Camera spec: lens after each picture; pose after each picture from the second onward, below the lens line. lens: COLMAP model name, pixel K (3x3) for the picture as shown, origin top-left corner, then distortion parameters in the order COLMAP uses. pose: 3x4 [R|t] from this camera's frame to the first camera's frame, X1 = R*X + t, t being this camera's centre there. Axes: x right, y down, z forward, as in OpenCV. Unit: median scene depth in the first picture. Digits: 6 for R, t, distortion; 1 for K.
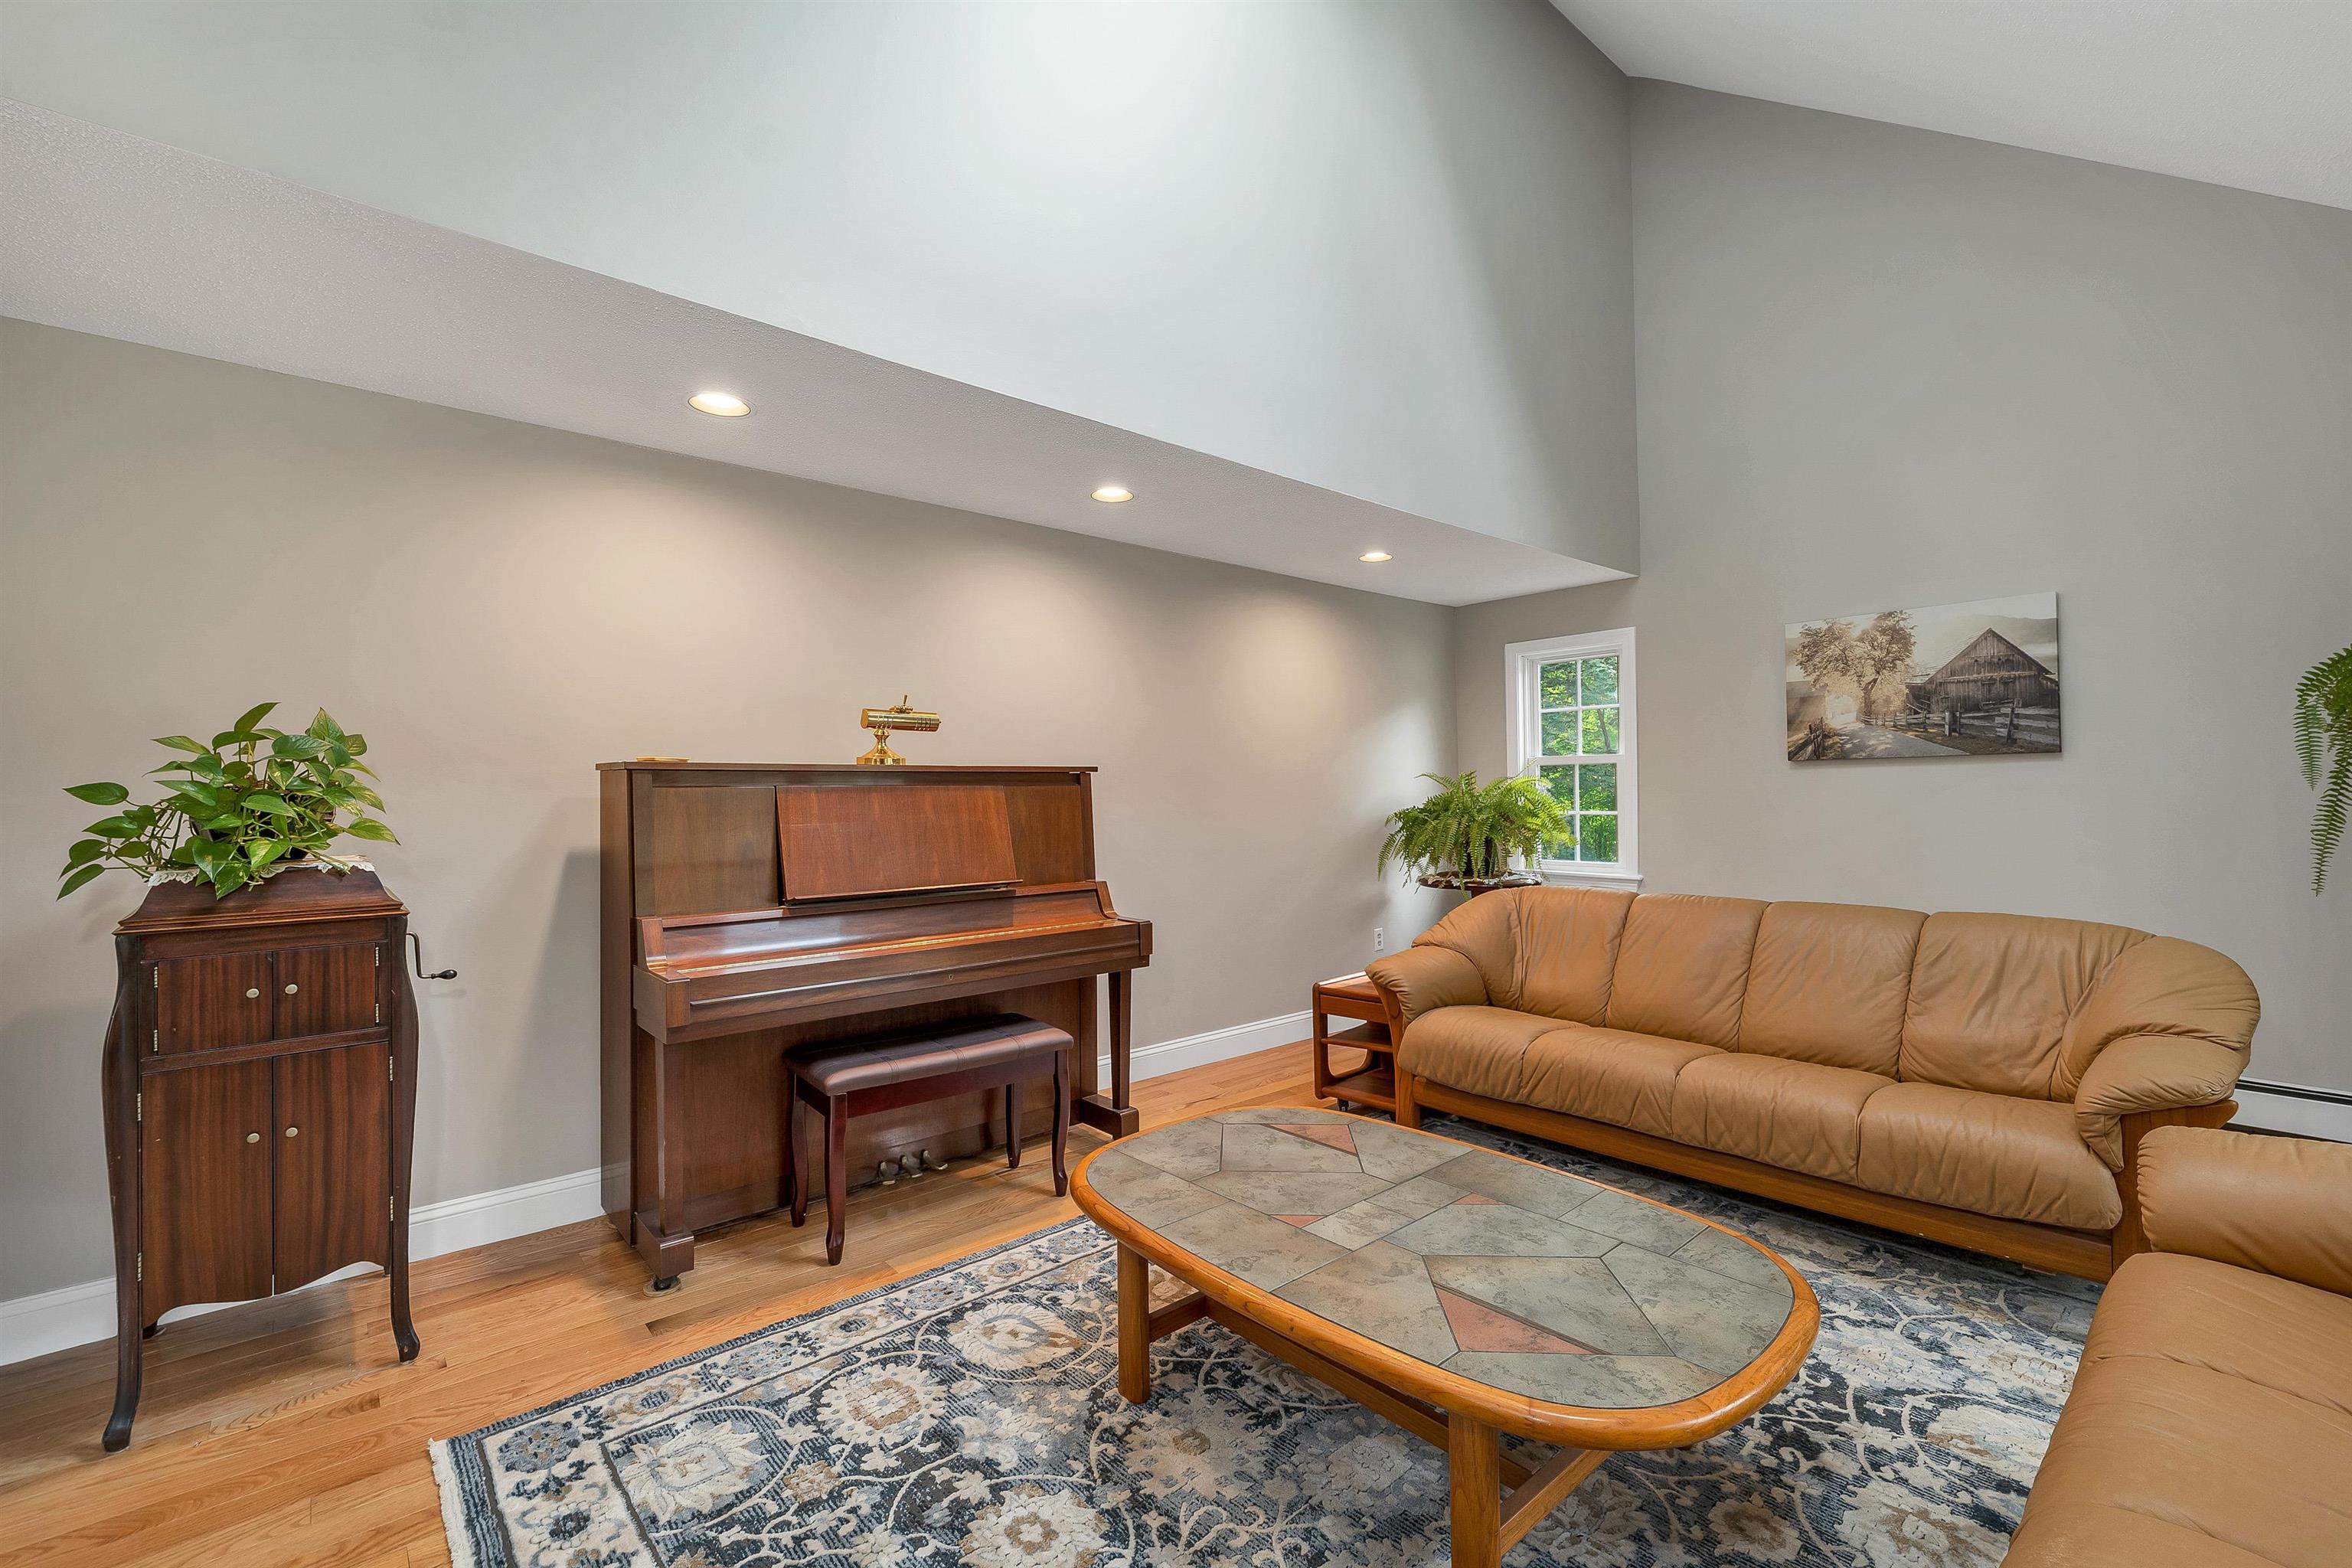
lens RADIAL K [[985.8, 0, 1177.3], [0, 985.8, 794.5], [0, 0, 1]] dist [0.003704, 0.000200]
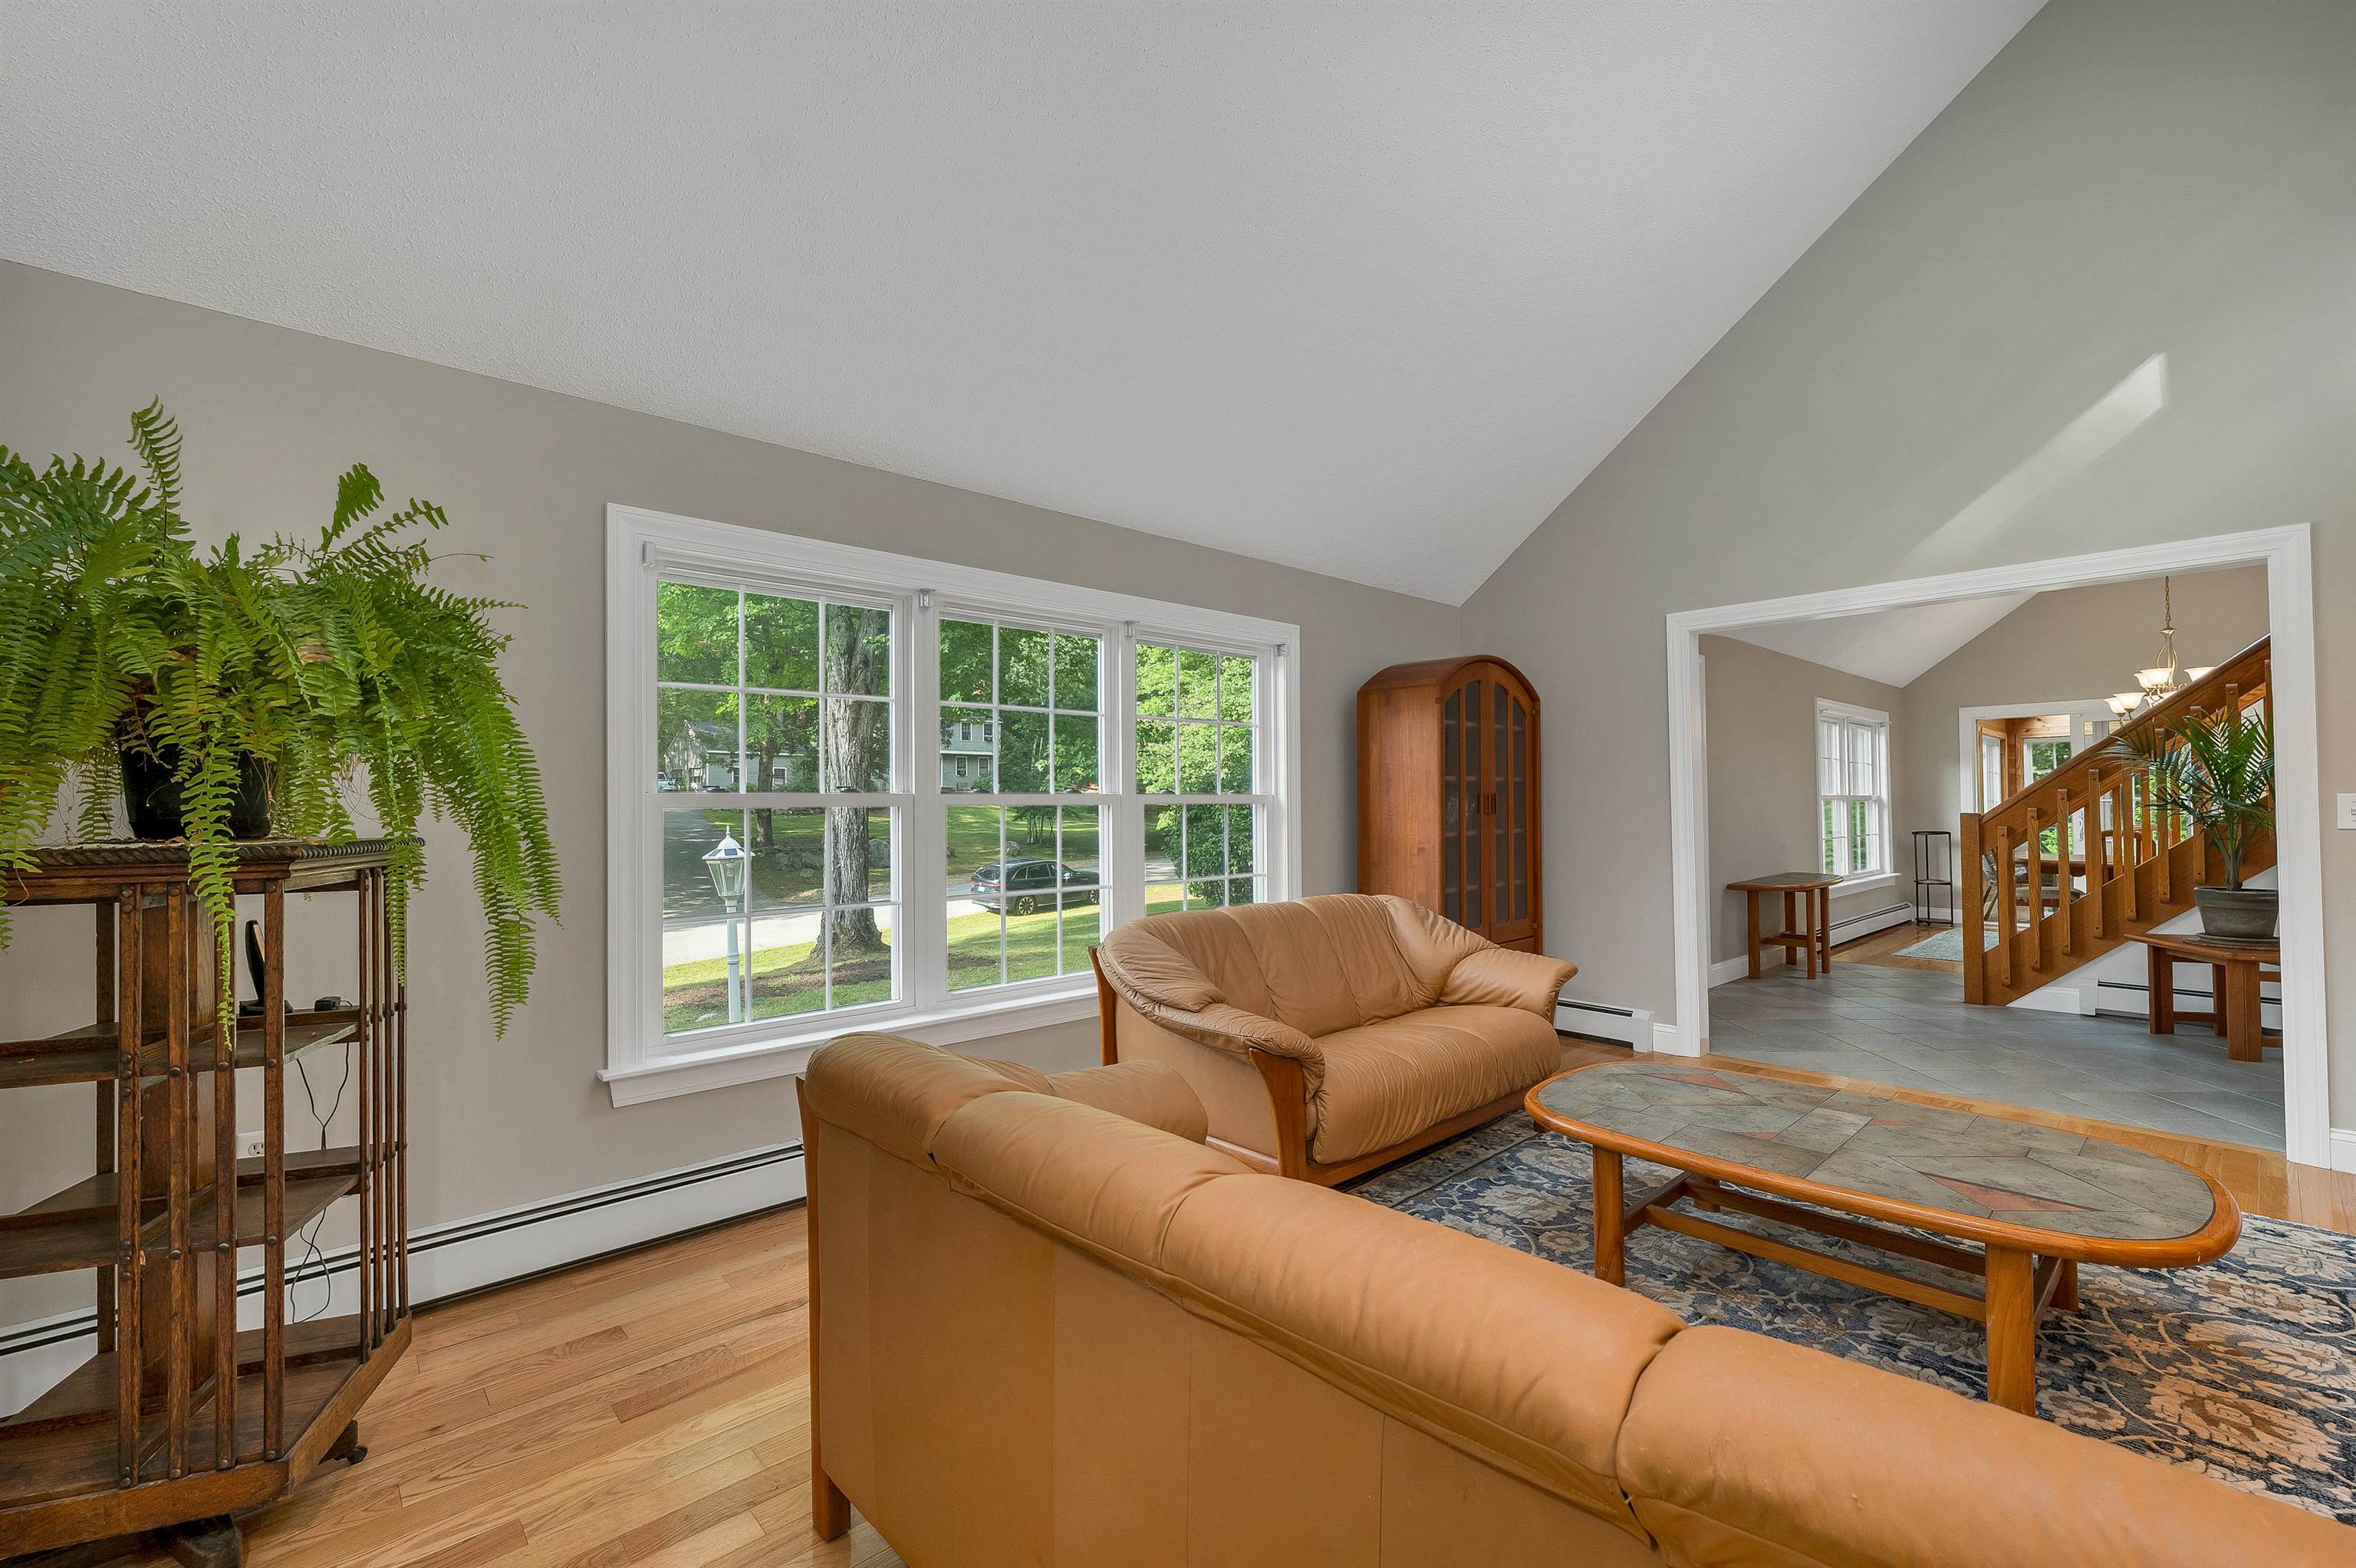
lens RADIAL K [[987.3, 0, 1168.0], [0, 987.3, 788.8], [0, 0, 1]] dist [0.003704, 0.000200]
pose [[-0.999623, 0.019275, -0.019577, 1.082574], [0.019711, 0.999557, -0.022282, -0.005662], [0.019139, -0.022659, -0.999560, 2.281911]]
